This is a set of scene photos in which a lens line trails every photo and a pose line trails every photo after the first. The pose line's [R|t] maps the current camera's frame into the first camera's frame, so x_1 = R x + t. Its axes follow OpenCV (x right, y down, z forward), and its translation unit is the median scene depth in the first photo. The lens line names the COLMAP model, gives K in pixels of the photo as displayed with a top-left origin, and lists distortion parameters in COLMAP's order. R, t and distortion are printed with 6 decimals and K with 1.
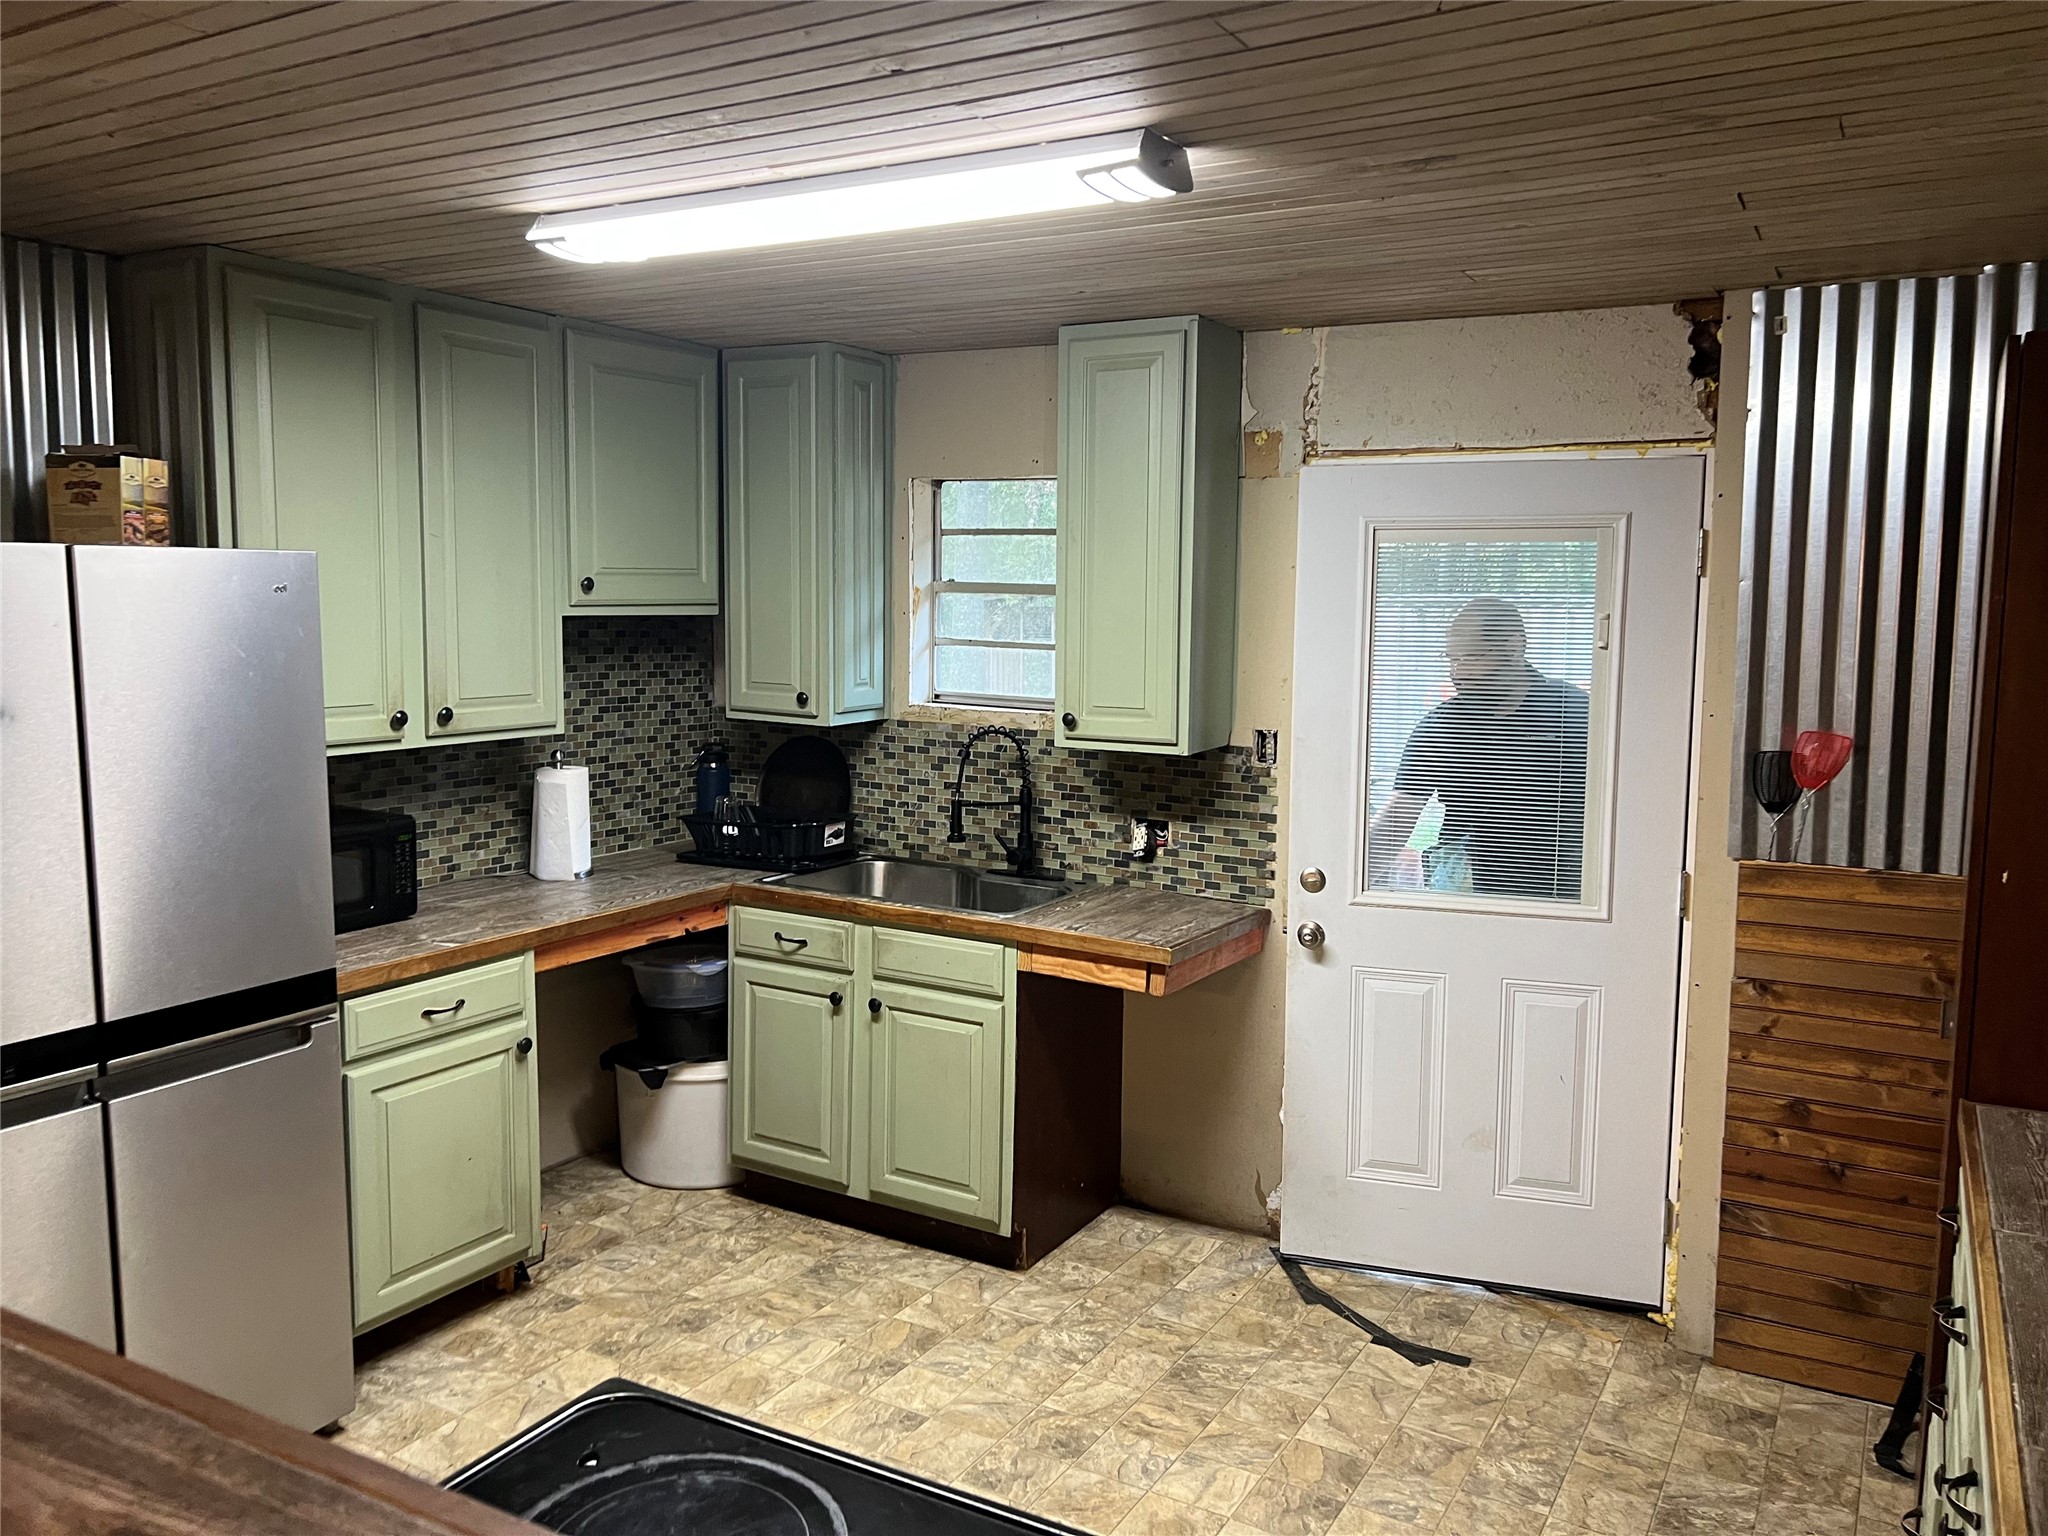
lens RADIAL K [[1526.7, 0, 1005.3], [0, 1526.7, 749.1], [0, 0, 1]] dist [0.057051, -0.065596]
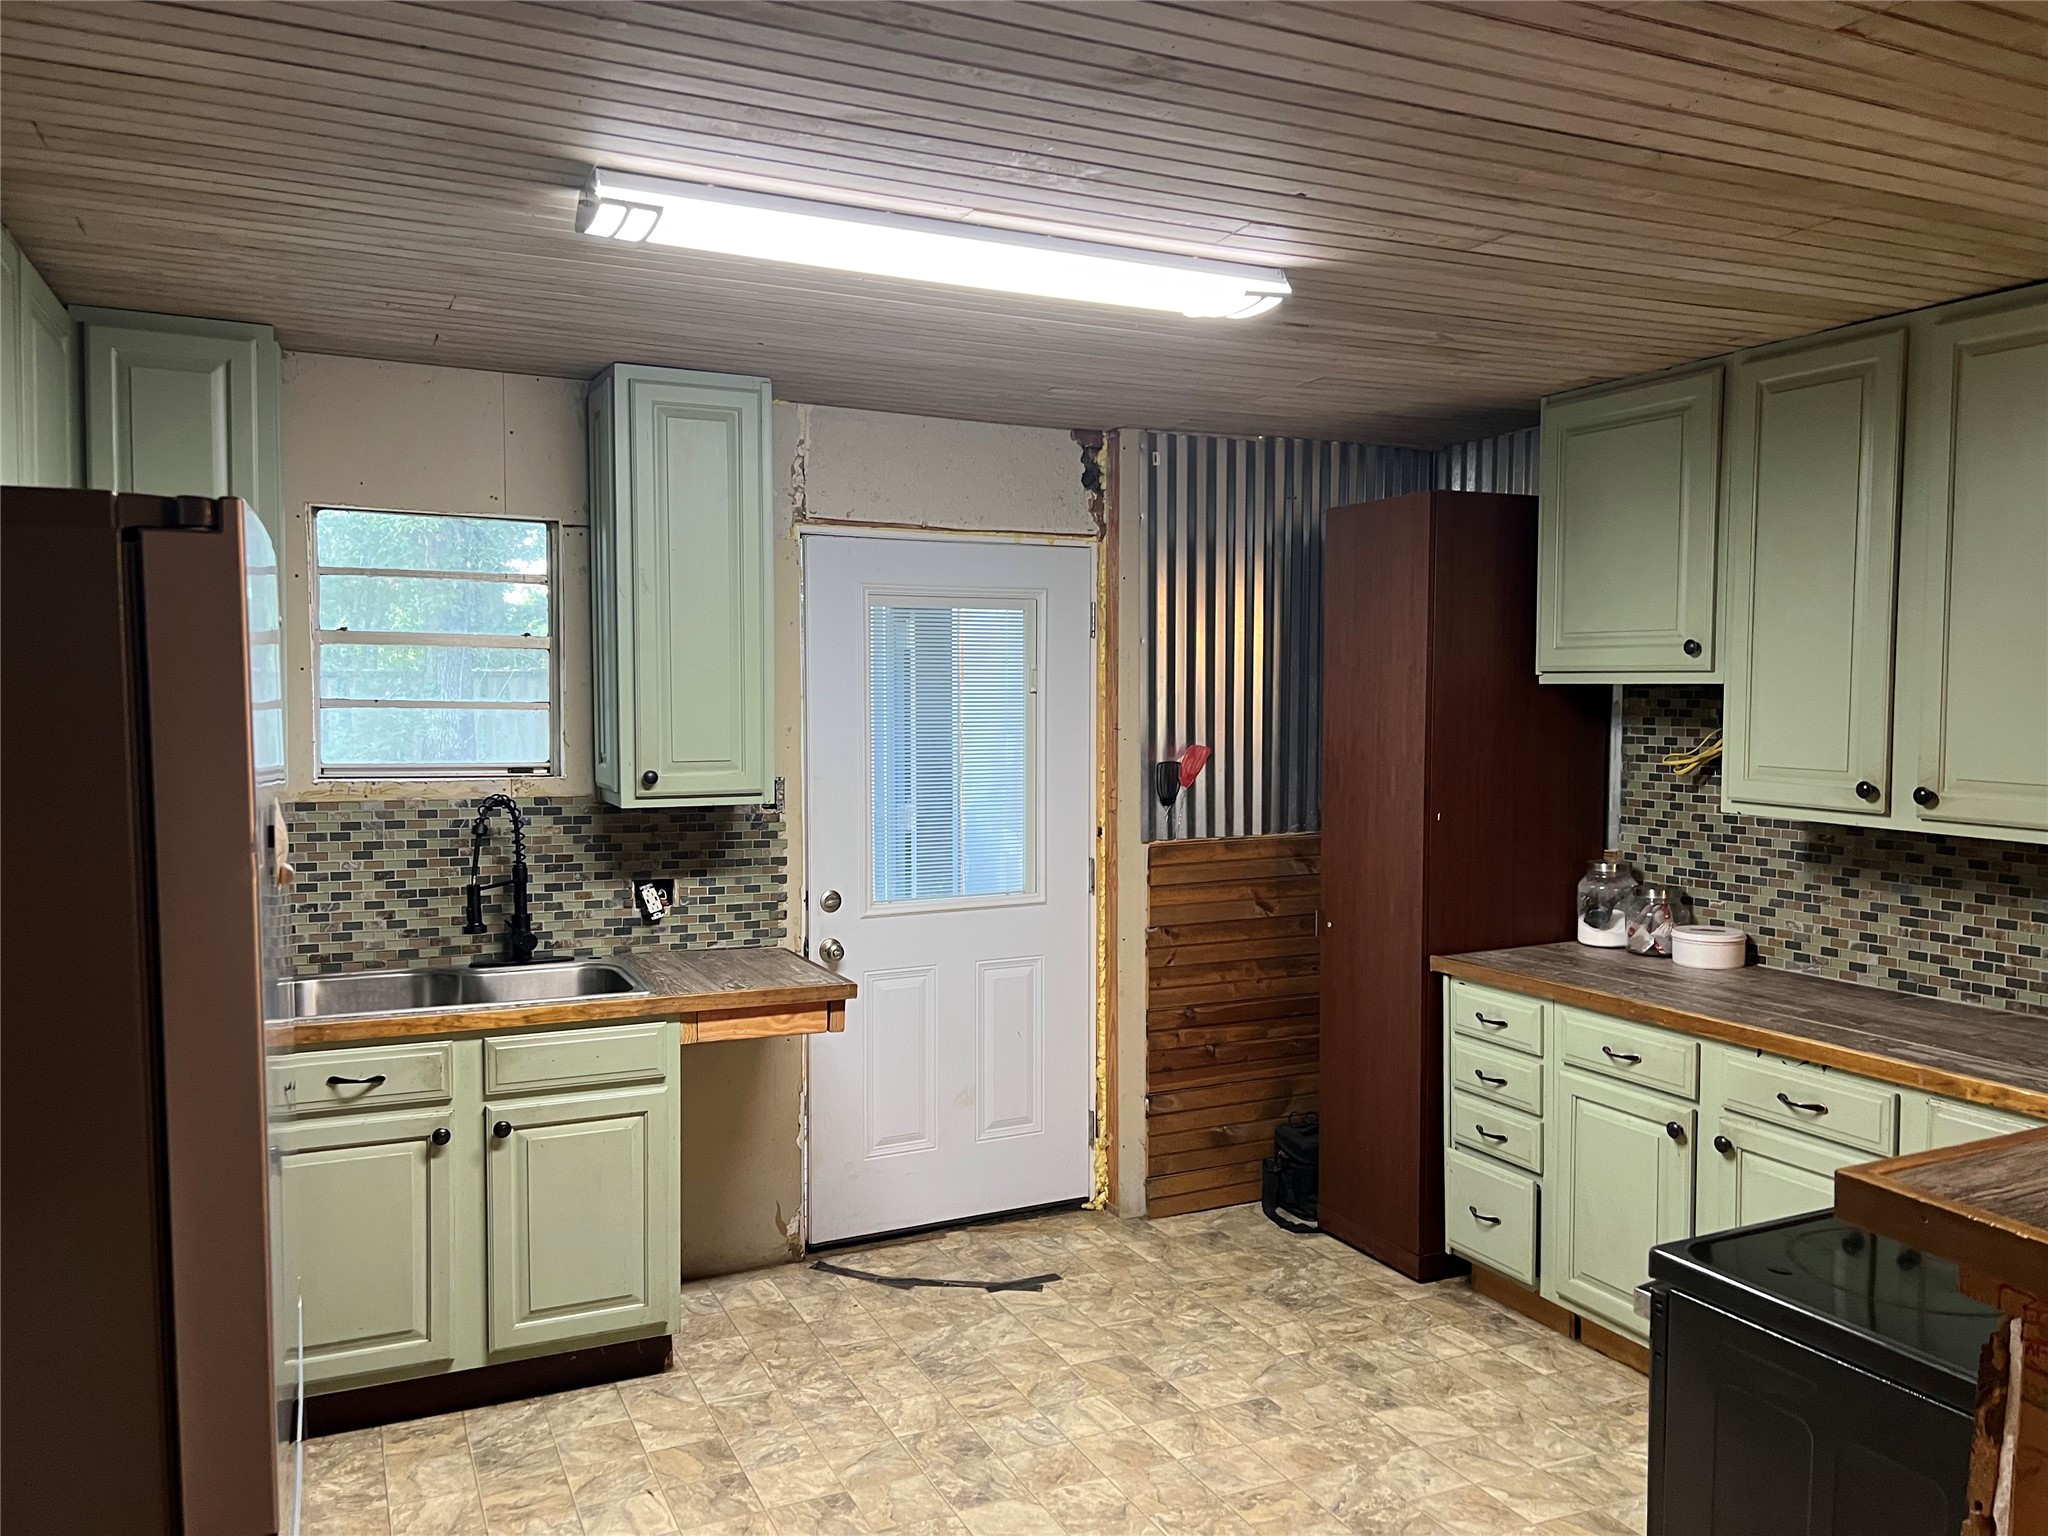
lens RADIAL K [[1526.7, 0, 1015.2], [0, 1526.7, 777.2], [0, 0, 1]] dist [0.057051, -0.065596]
pose [[0.577360, -0.062334, 0.814106, -0.625946], [0.085282, 0.996232, 0.015798, -0.016233], [-0.812023, 0.060307, 0.580501, 0.272101]]
